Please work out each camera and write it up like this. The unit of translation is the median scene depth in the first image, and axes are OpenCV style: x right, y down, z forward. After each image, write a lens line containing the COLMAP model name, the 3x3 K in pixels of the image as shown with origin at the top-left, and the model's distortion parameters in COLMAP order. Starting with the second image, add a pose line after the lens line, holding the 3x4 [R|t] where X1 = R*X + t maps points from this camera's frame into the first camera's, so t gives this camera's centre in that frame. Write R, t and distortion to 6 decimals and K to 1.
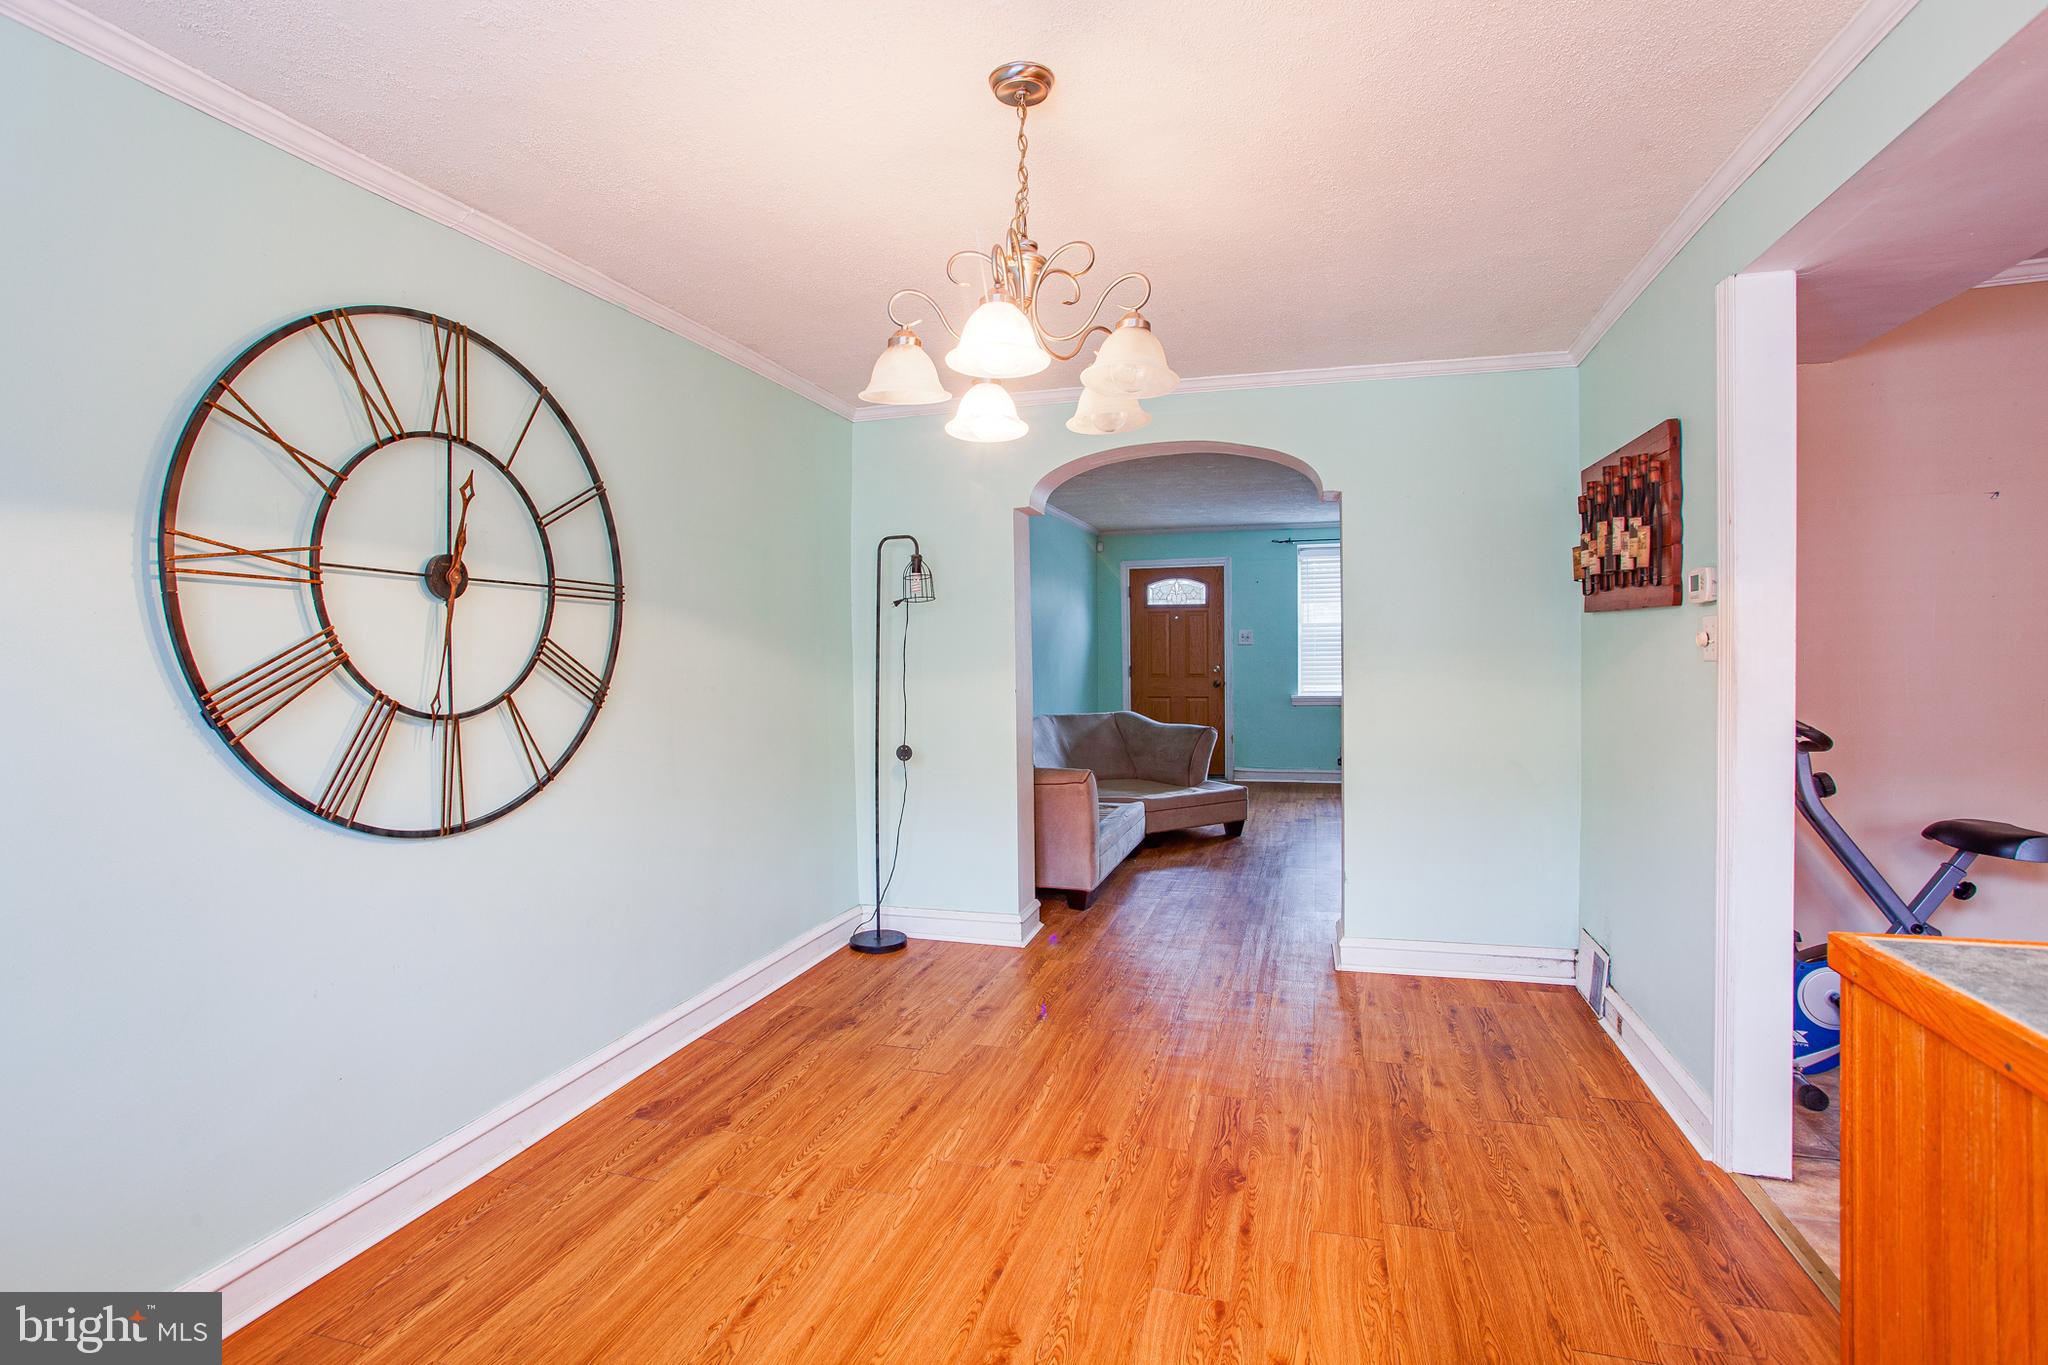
lens RADIAL K [[990.7, 0, 1017.8], [0, 990.7, 670.3], [0, 0, 1]] dist [-0.045971, 0.017767]
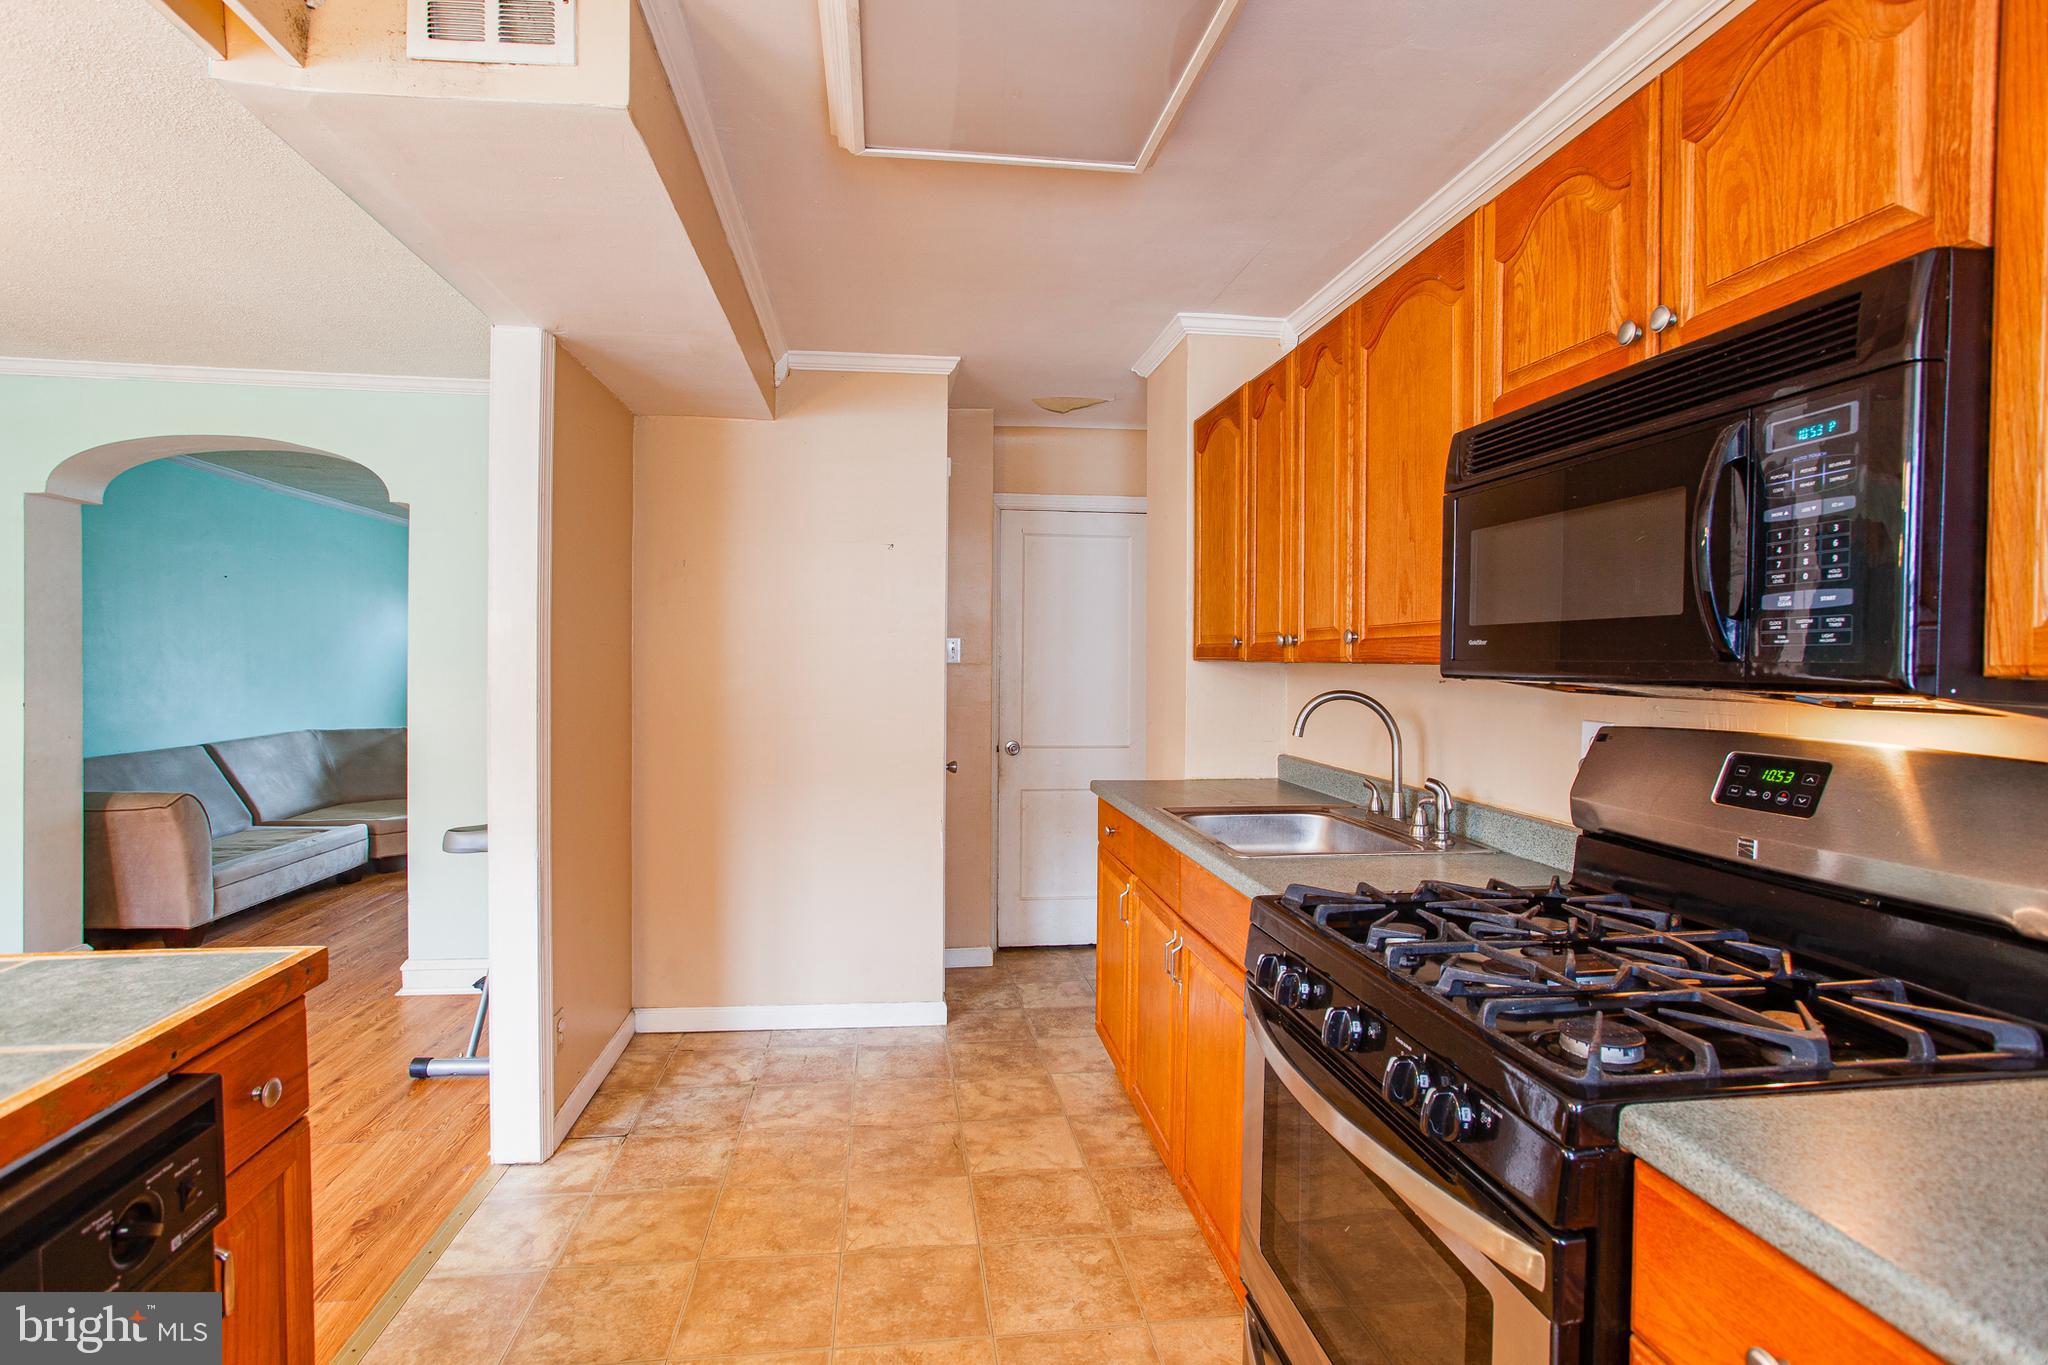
lens RADIAL K [[990.7, 0, 1023.0], [0, 990.7, 680.1], [0, 0, 1]] dist [-0.045971, 0.017767]
pose [[0.913168, 0.016077, 0.407265, 0.274463], [-0.015519, 0.999869, -0.004675, -0.006479], [-0.407287, -0.002051, 0.913298, -0.071829]]
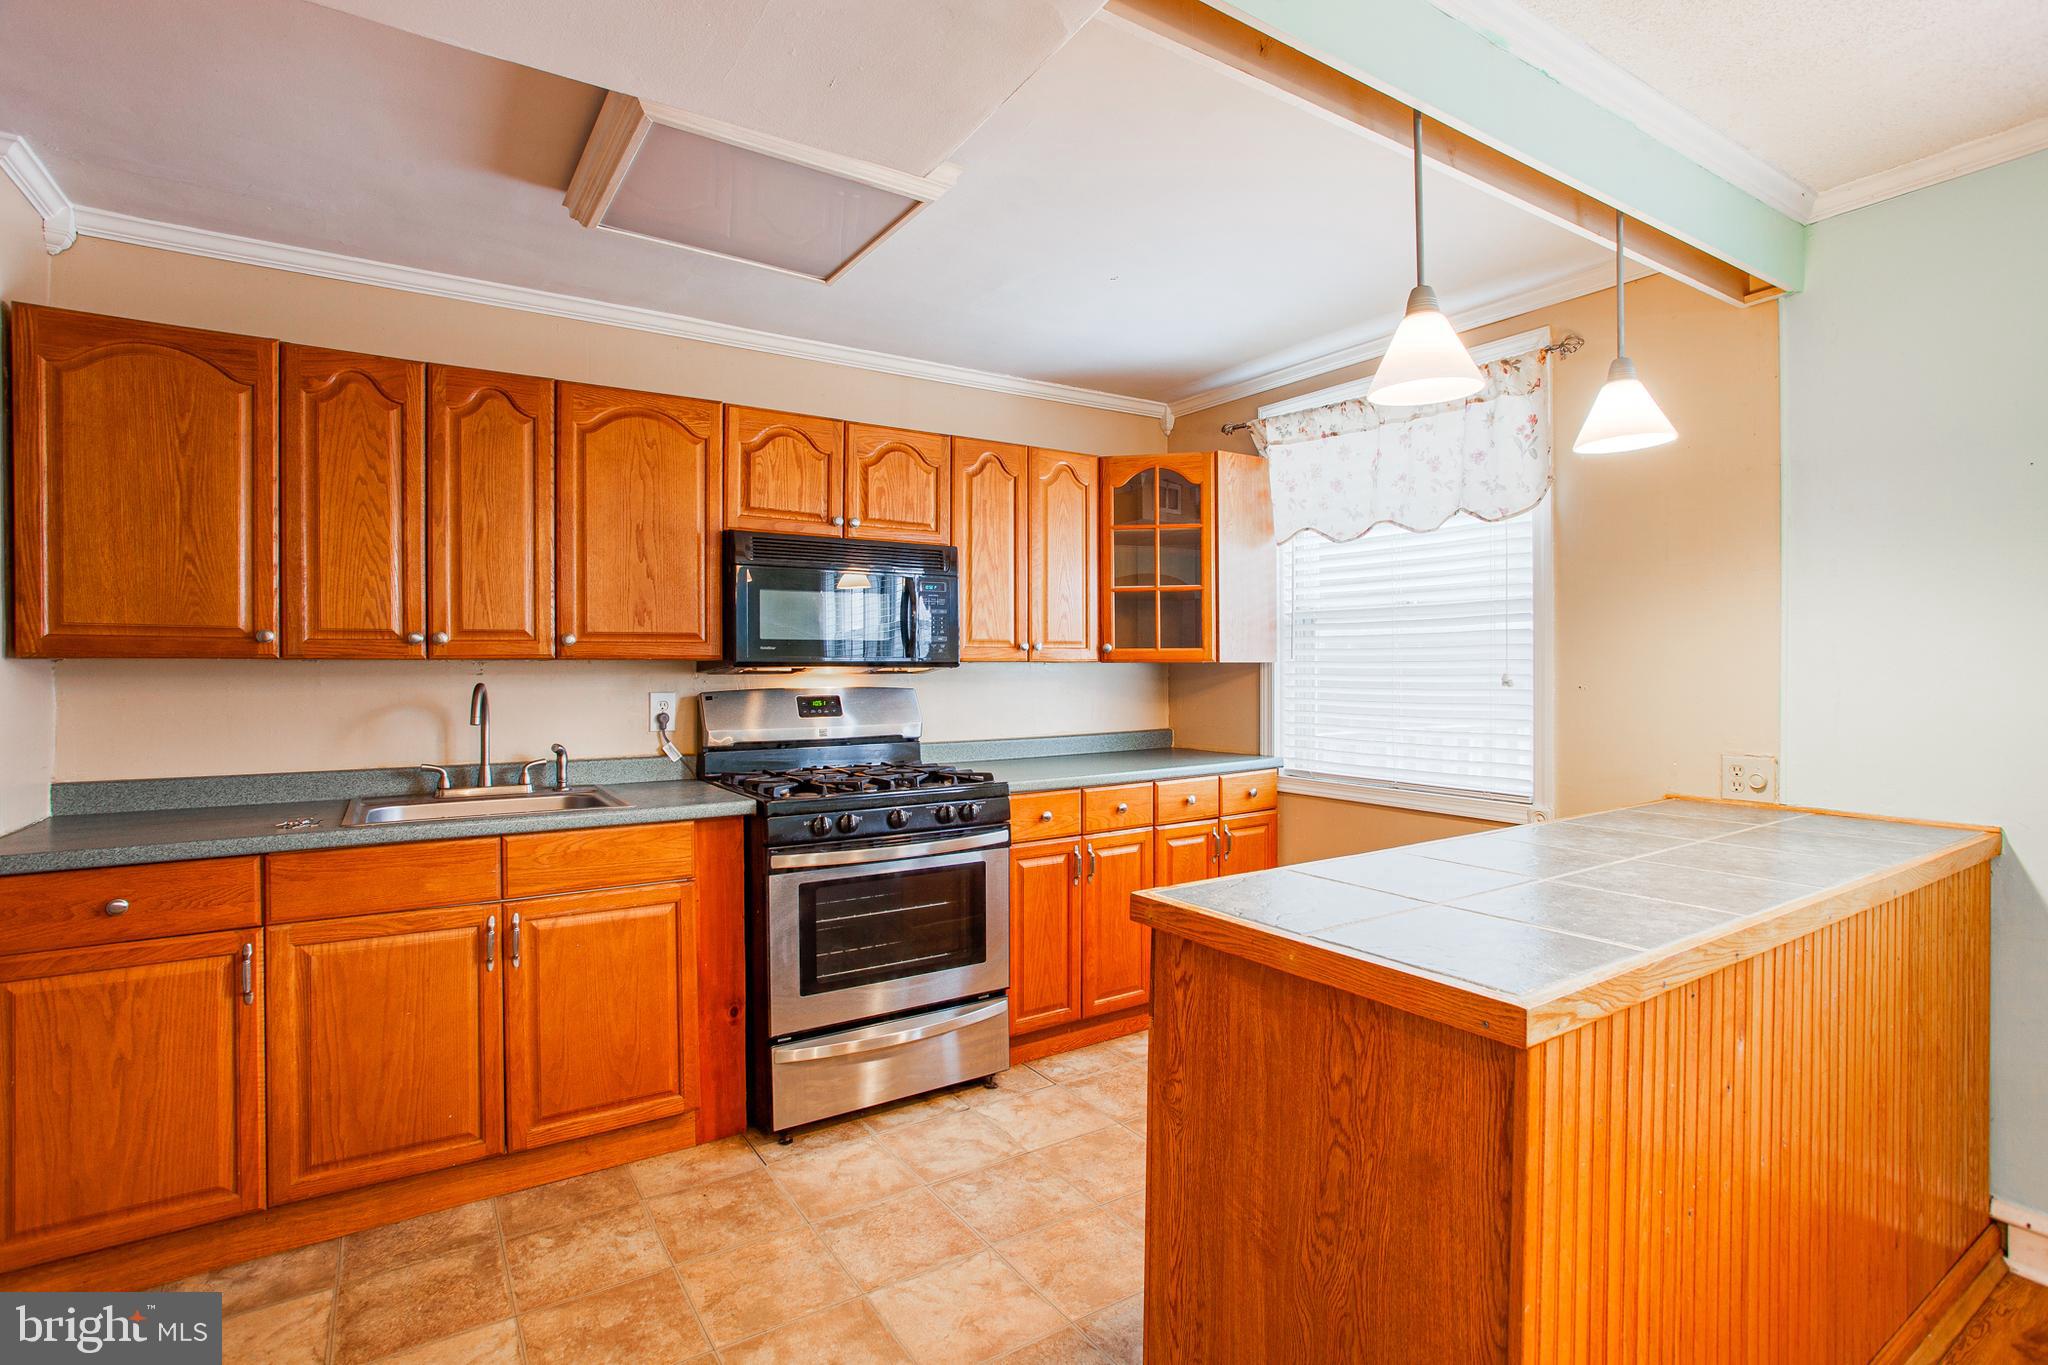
lens RADIAL K [[990.7, 0, 1006.5], [0, 990.7, 671.8], [0, 0, 1]] dist [-0.045971, 0.017767]
pose [[-0.757174, 0.014397, 0.653055, 0.105469], [0.028163, 0.999547, 0.010618, -0.009031], [-0.652606, 0.026432, -0.757236, 0.329135]]
